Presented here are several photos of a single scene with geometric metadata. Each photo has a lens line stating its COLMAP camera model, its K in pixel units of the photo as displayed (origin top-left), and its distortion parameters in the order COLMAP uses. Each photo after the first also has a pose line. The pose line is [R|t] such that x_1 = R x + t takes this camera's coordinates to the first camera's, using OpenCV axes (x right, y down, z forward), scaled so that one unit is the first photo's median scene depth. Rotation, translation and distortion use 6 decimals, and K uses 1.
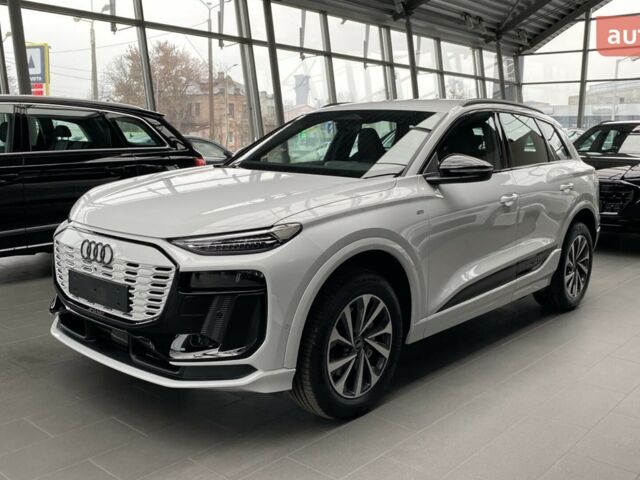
lens RADIAL K [[639.3, 0, 310.6], [0, 639.3, 226.7], [0, 0, 1]] dist [0.127186, -0.287255]
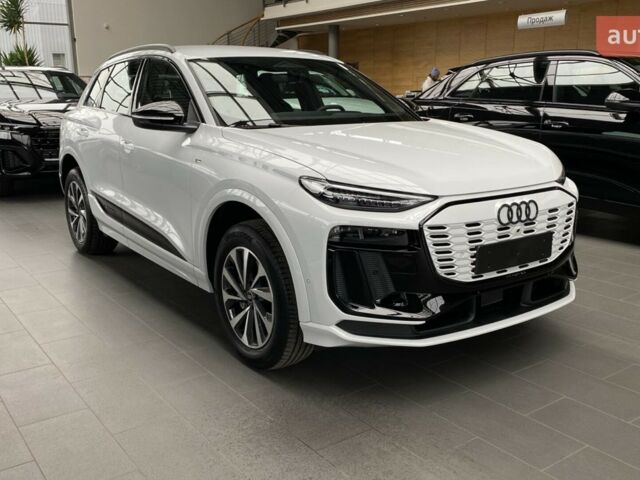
lens RADIAL K [[632.4, 0, 327.7], [0, 632.4, 236.1], [0, 0, 1]] dist [0.132012, -0.293021]
pose [[0.234726, -0.239943, 0.941983, -1.147303], [0.140661, 0.967241, 0.211327, -0.147767], [-0.961831, 0.082896, 0.260787, 0.908821]]
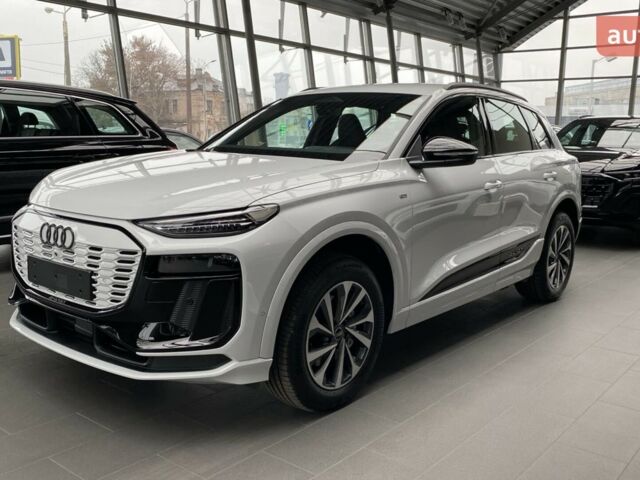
lens RADIAL K [[635.5, 0, 320.0], [0, 635.5, 240.0], [0, 0, 1]] dist [0.124674, -0.282229]
pose [[0.998949, -0.000431, 0.045823, 0.002937], [-0.000417, 0.999829, 0.018502, 0.024569], [-0.045823, -0.018502, 0.998778, 0.053726]]
